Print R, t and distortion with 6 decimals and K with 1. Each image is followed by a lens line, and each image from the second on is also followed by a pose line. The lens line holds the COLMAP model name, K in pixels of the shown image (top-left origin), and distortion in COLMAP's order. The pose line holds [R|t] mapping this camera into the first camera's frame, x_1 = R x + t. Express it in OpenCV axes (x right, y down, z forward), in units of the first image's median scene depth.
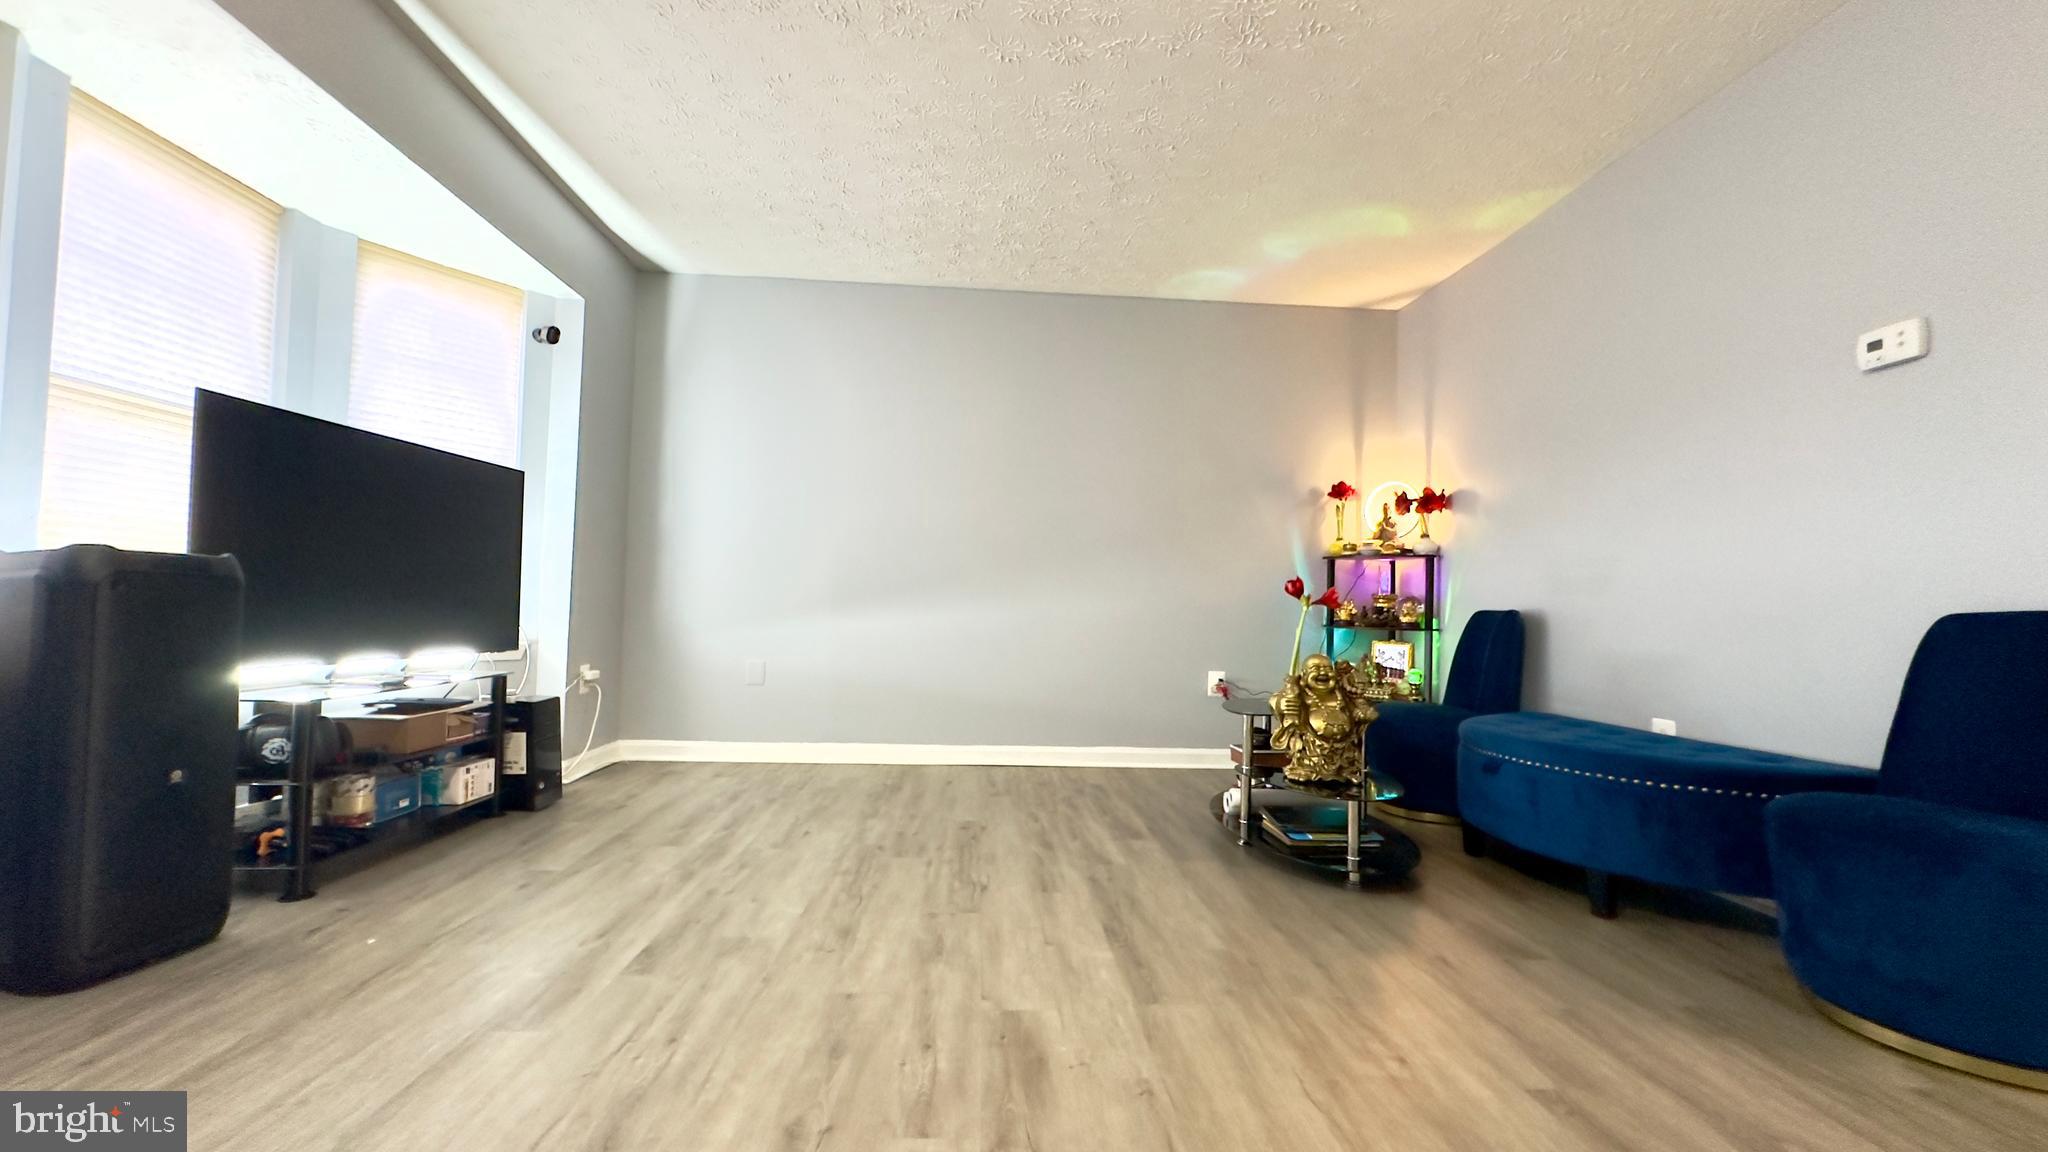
lens RADIAL K [[815.5, 0, 1024.0], [0, 815.5, 576.0], [0, 0, 1]] dist [0.000078, -0.000018]
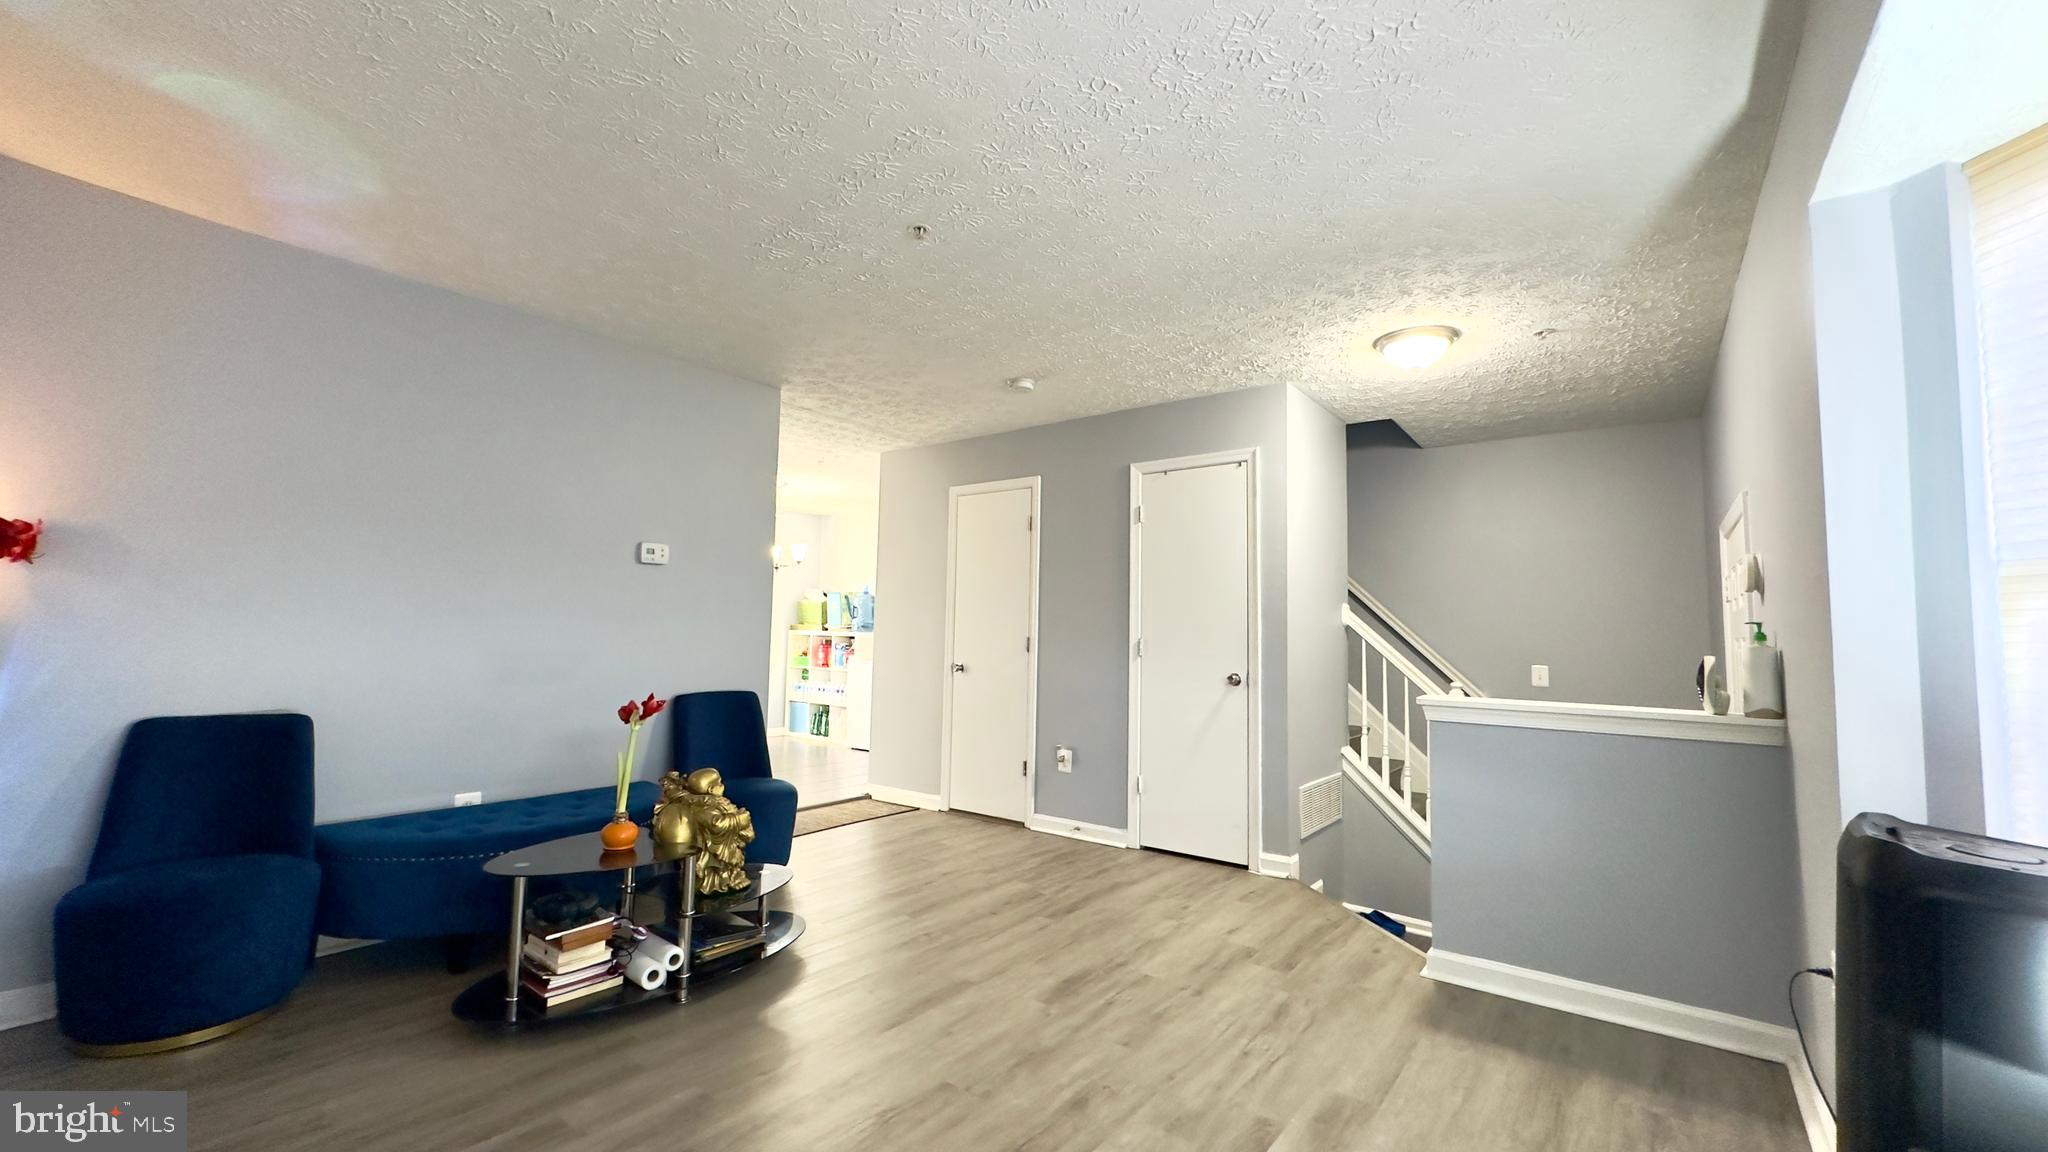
lens RADIAL K [[813.0, 0, 1024.0], [0, 813.0, 576.0], [0, 0, 1]] dist [-0.003554, 0.000561]
pose [[-0.756718, 0.005100, 0.653722, -0.634316], [-0.070215, 0.993551, -0.089029, -0.094789], [-0.649960, -0.113271, -0.751479, 1.429687]]
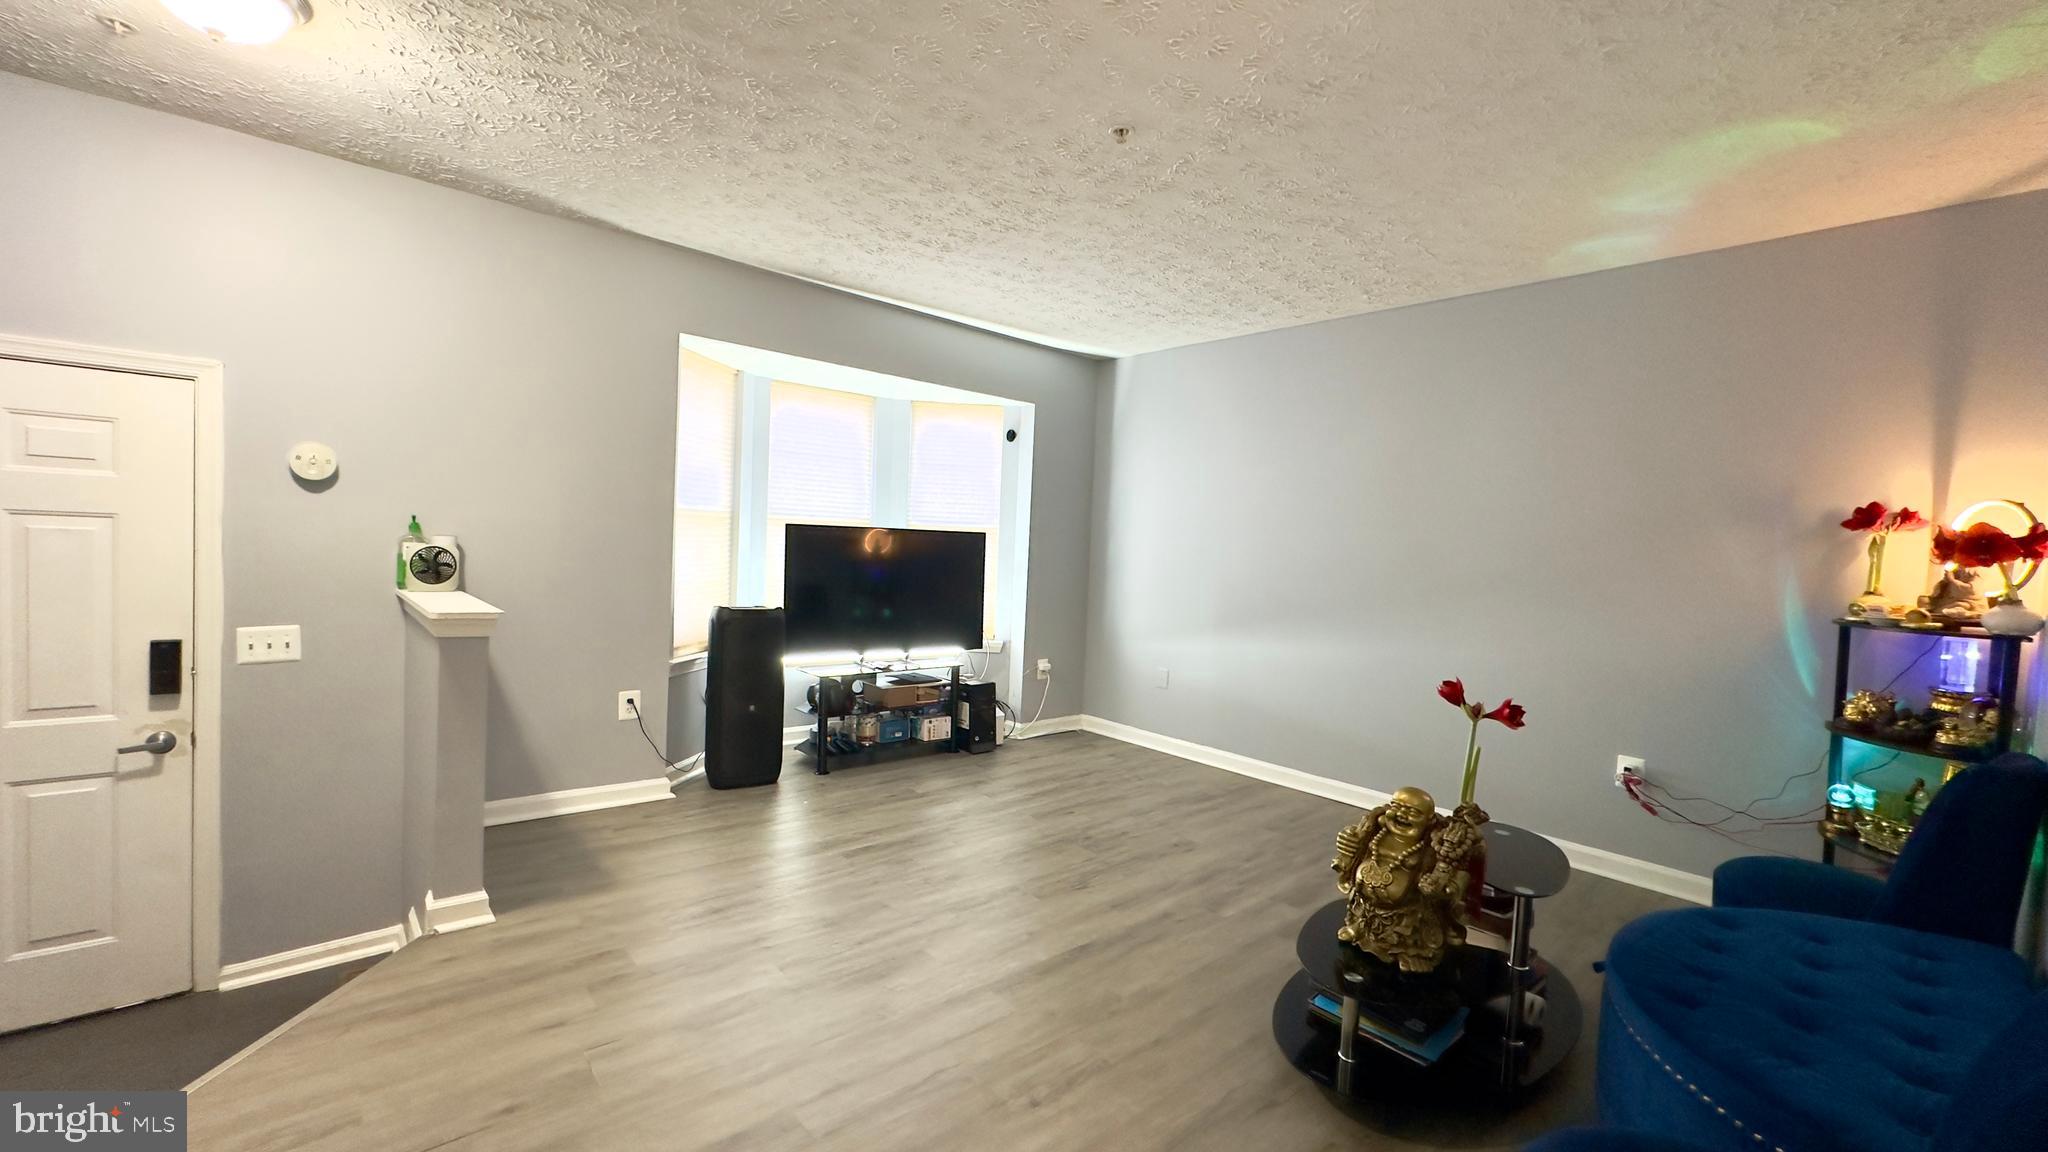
lens RADIAL K [[813.0, 0, 1024.0], [0, 813.0, 576.0], [0, 0, 1]] dist [-0.003554, 0.000561]
pose [[0.616694, 0.036526, -0.786355, 0.783665], [0.003834, 0.998772, 0.049400, -0.151047], [0.787194, -0.033480, 0.615796, 0.142384]]
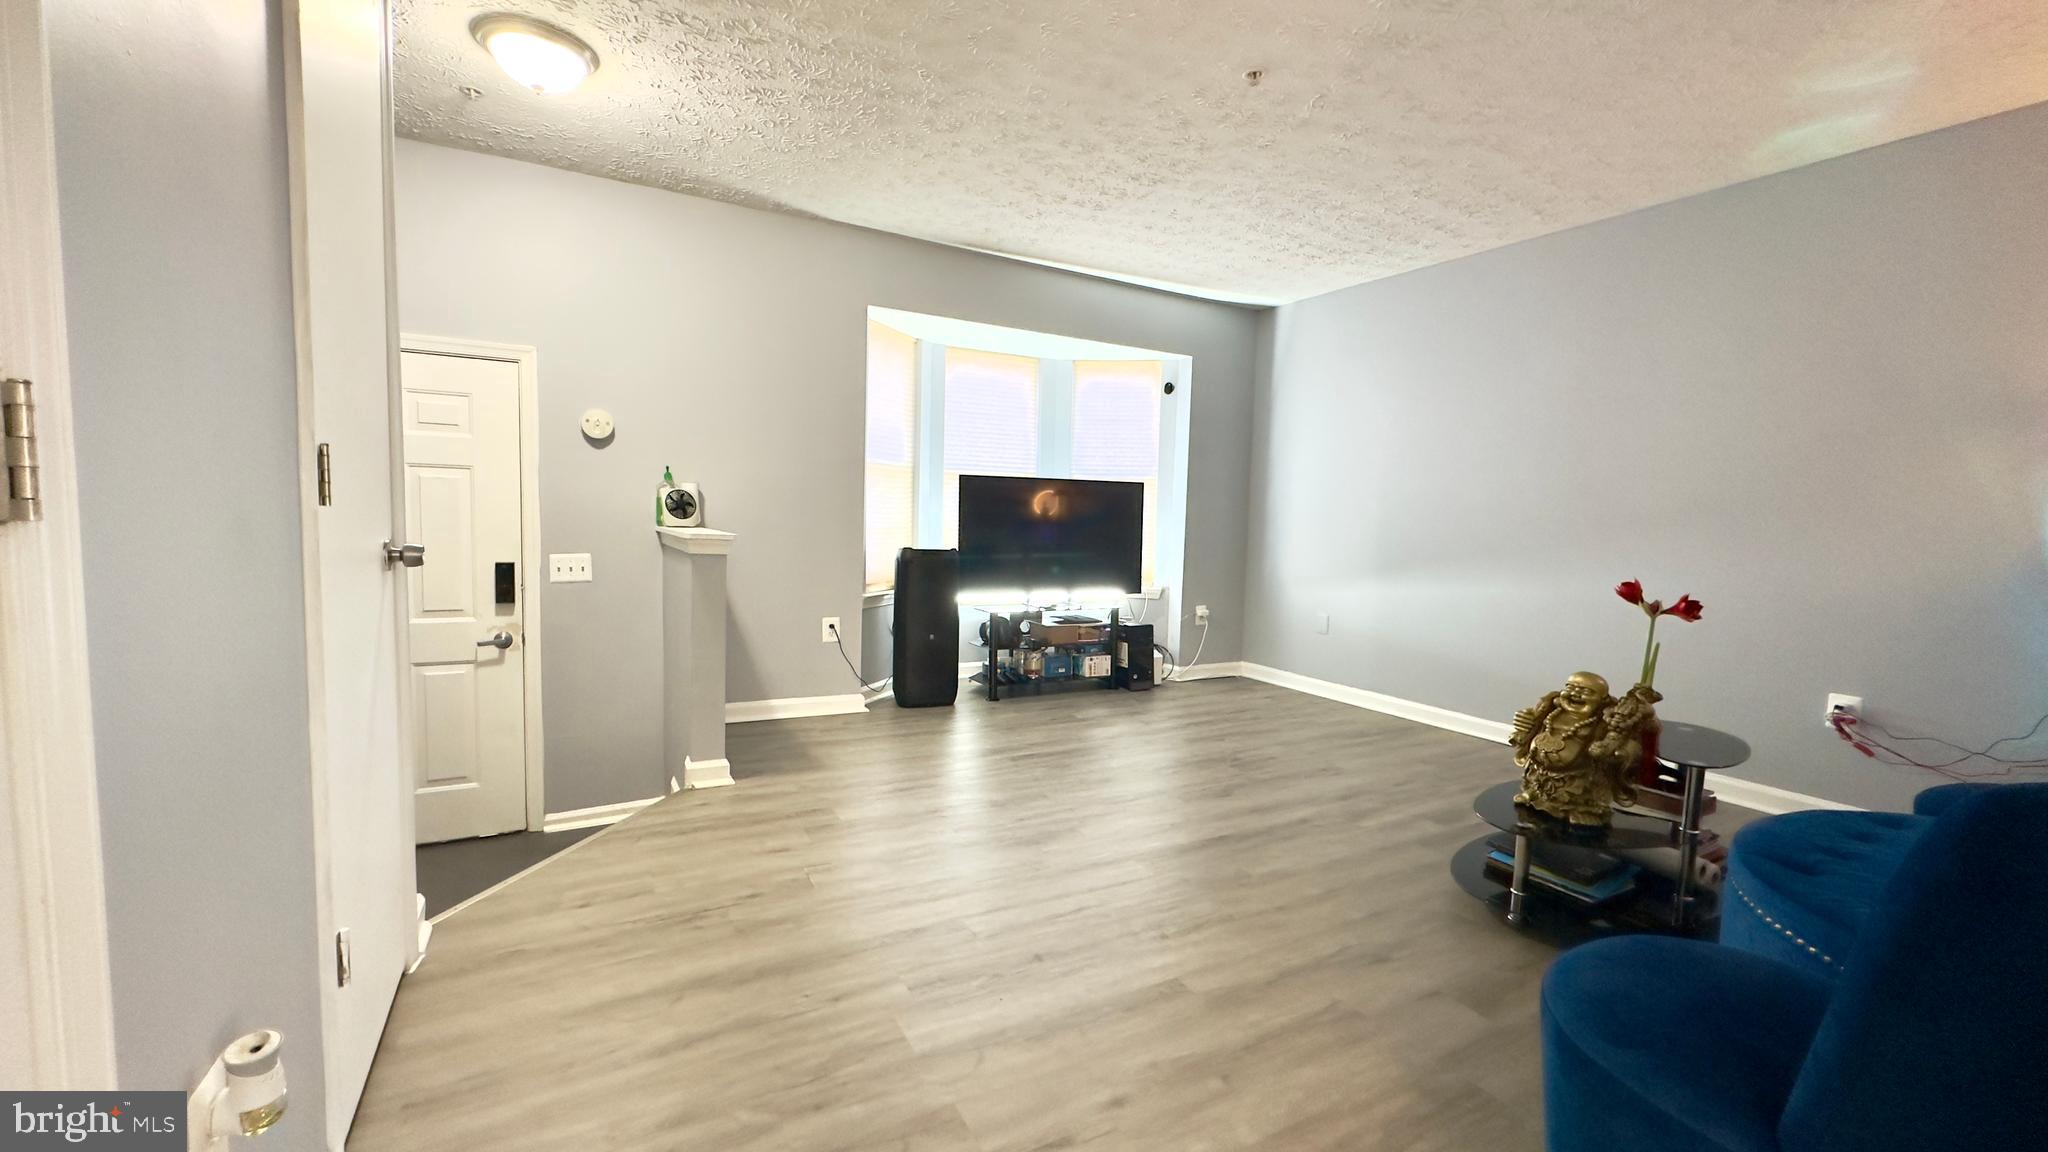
lens RADIAL K [[813.0, 0, 1024.0], [0, 813.0, 576.0], [0, 0, 1]] dist [-0.003554, 0.000561]
pose [[0.435903, 0.057324, -0.898166, 0.901471], [0.021095, 0.997045, 0.073872, -0.083839], [0.899746, -0.051147, 0.433406, 0.107933]]
